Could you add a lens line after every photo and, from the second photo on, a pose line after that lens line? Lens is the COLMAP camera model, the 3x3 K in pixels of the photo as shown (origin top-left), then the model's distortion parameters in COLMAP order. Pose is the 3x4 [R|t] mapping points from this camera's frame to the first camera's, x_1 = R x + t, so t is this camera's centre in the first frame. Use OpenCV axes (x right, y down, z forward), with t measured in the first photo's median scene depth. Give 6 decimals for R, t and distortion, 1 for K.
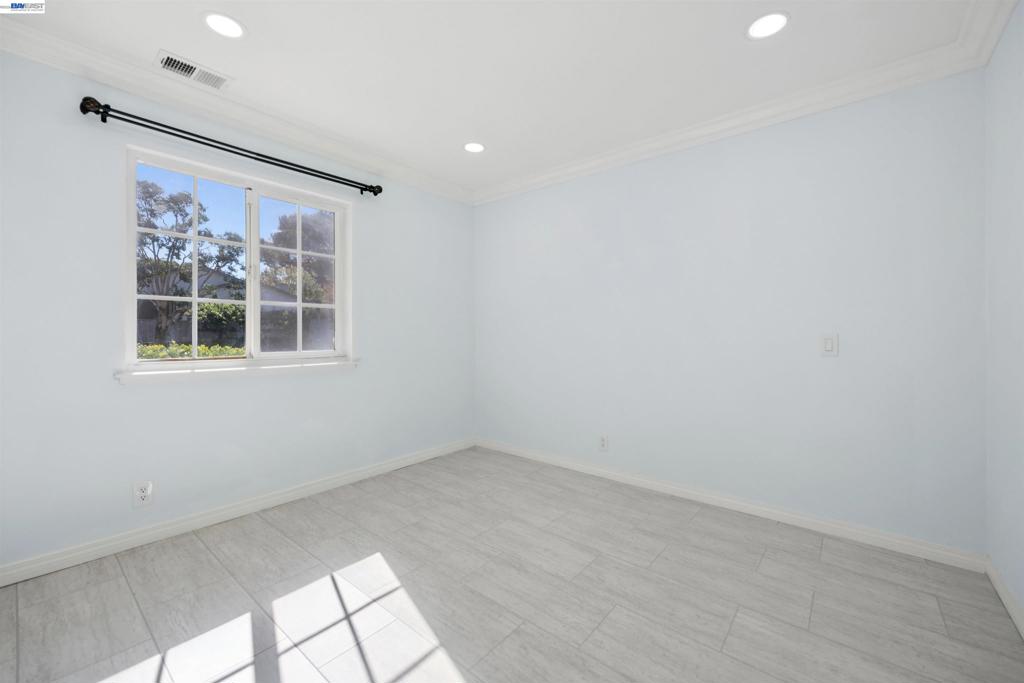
lens RADIAL K [[405.0, 0, 513.6], [0, 405.0, 335.9], [0, 0, 1]] dist [-0.000246, 0.000436]
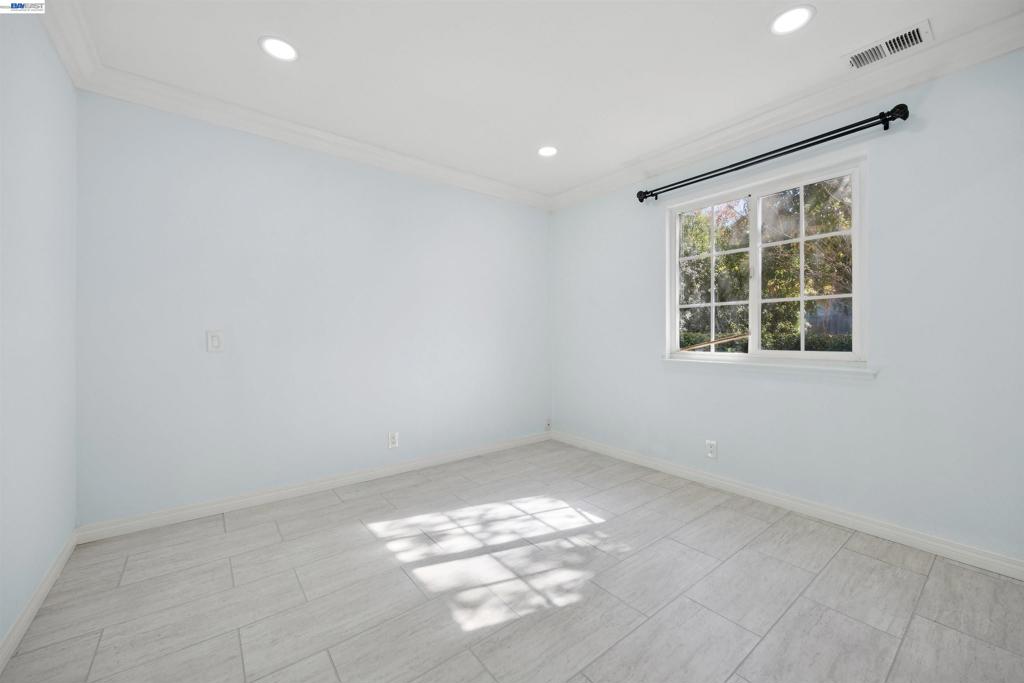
lens RADIAL K [[405.0, 0, 513.5], [0, 405.0, 338.1], [0, 0, 1]] dist [-0.000246, 0.000436]
pose [[-0.208559, 0.005481, -0.977994, 0.468248], [-0.001232, 0.999982, 0.005867, 0.004131], [0.978009, 0.002428, -0.208548, 0.561573]]
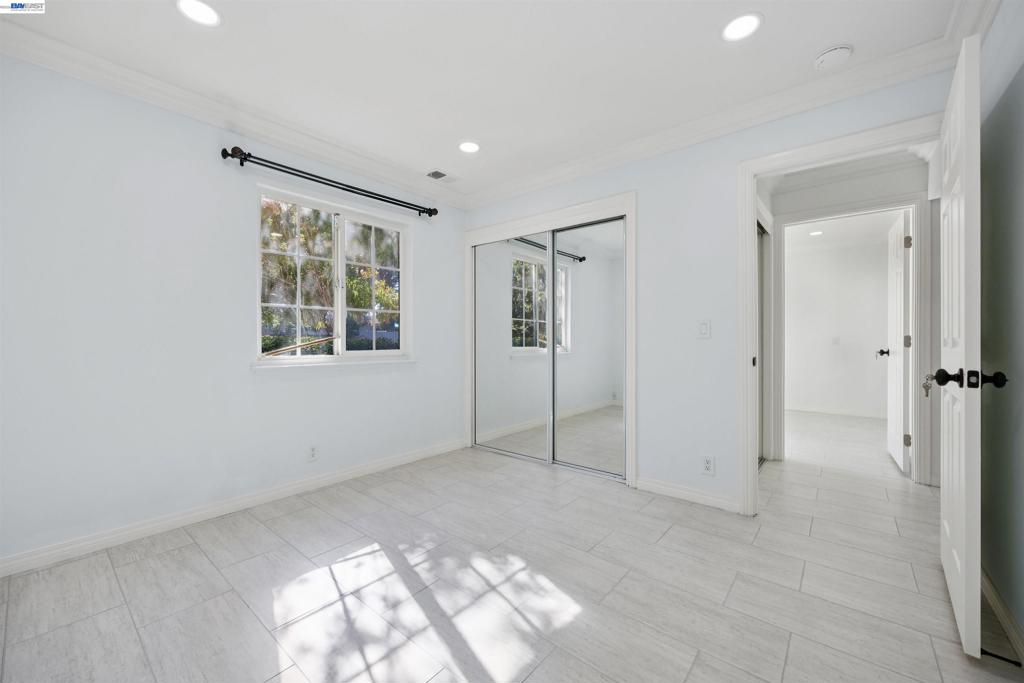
lens RADIAL K [[405.0, 0, 511.3], [0, 405.0, 340.0], [0, 0, 1]] dist [-0.000246, 0.000436]
pose [[0.999916, -0.000105, 0.012961, -0.136517], [0.000084, 0.999999, 0.001593, 0.005333], [-0.012961, -0.001591, 0.999915, -0.177272]]
